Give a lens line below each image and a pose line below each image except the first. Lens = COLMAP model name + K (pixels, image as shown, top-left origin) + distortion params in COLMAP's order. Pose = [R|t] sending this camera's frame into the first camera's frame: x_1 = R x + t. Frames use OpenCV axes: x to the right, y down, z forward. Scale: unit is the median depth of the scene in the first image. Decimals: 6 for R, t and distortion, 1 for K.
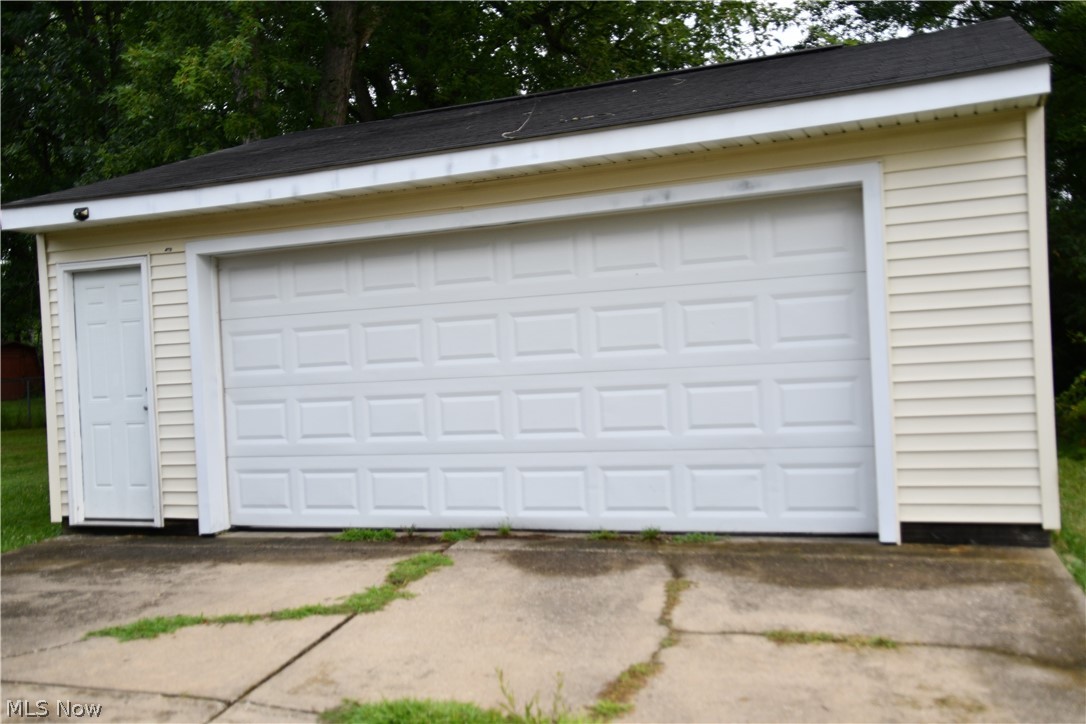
lens RADIAL K [[1051.6, 0, 541.4], [0, 1051.6, 367.6], [0, 0, 1]] dist [0.011878, 0.000000]
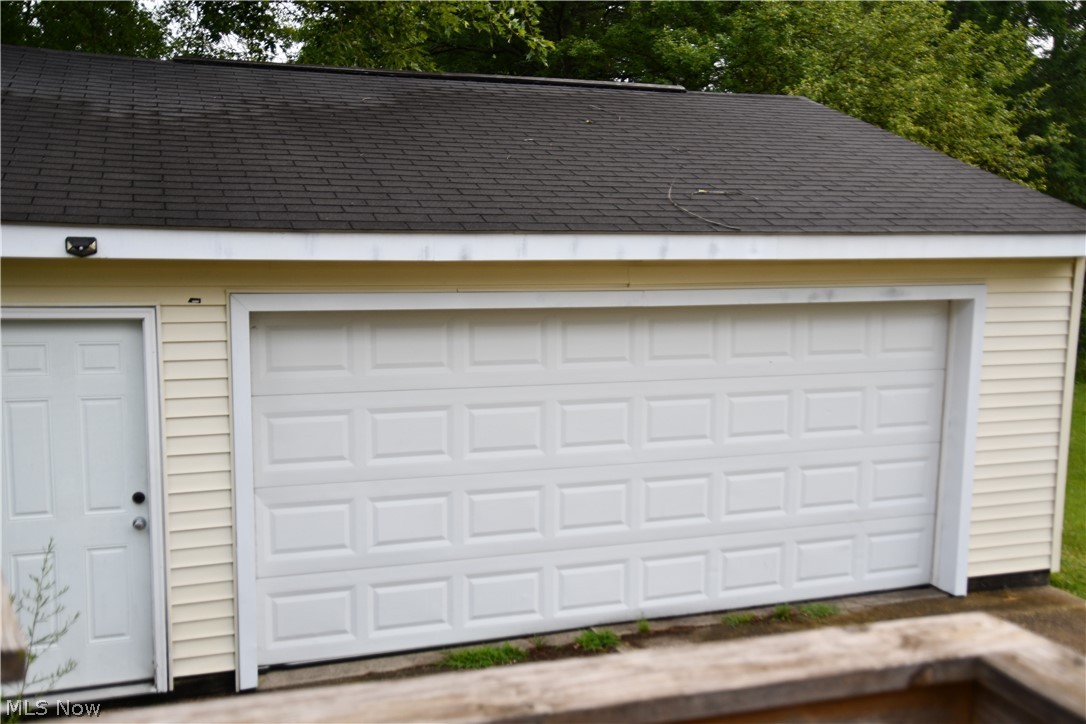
lens RADIAL K [[1051.6, 0, 540.0], [0, 1051.6, 368.3], [0, 0, 1]] dist [0.011878, 0.000000]
pose [[0.748567, -0.029386, 0.662407, -0.737941], [-0.052713, 0.993218, 0.103632, -0.173562], [-0.660960, -0.112493, 0.741941, 0.388363]]
